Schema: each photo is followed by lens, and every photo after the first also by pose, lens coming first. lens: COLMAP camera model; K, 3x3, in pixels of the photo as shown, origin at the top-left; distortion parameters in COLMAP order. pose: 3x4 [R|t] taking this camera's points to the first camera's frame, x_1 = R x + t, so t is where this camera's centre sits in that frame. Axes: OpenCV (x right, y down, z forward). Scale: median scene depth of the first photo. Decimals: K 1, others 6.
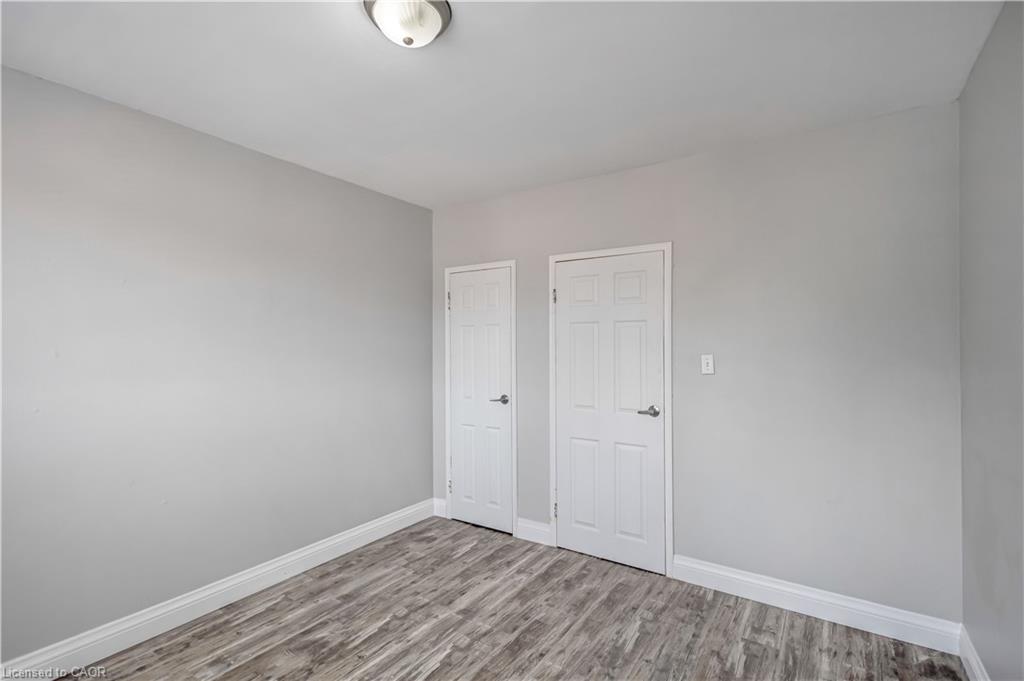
lens RADIAL K [[482.9, 0, 512.3], [0, 482.9, 344.9], [0, 0, 1]] dist [0.012073, -0.001577]
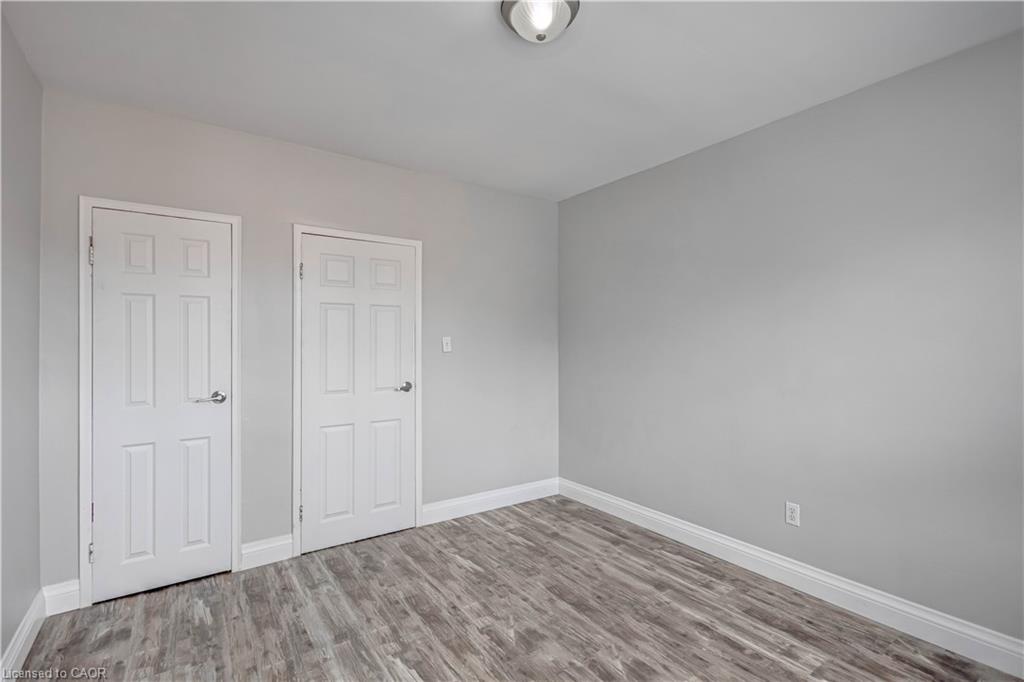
lens RADIAL K [[482.9, 0, 514.9], [0, 482.9, 340.2], [0, 0, 1]] dist [0.012073, -0.001577]
pose [[0.356026, 0.003450, 0.934469, -0.688038], [0.000210, 0.999993, -0.003772, 0.032898], [-0.934476, 0.001539, 0.356023, 0.365792]]
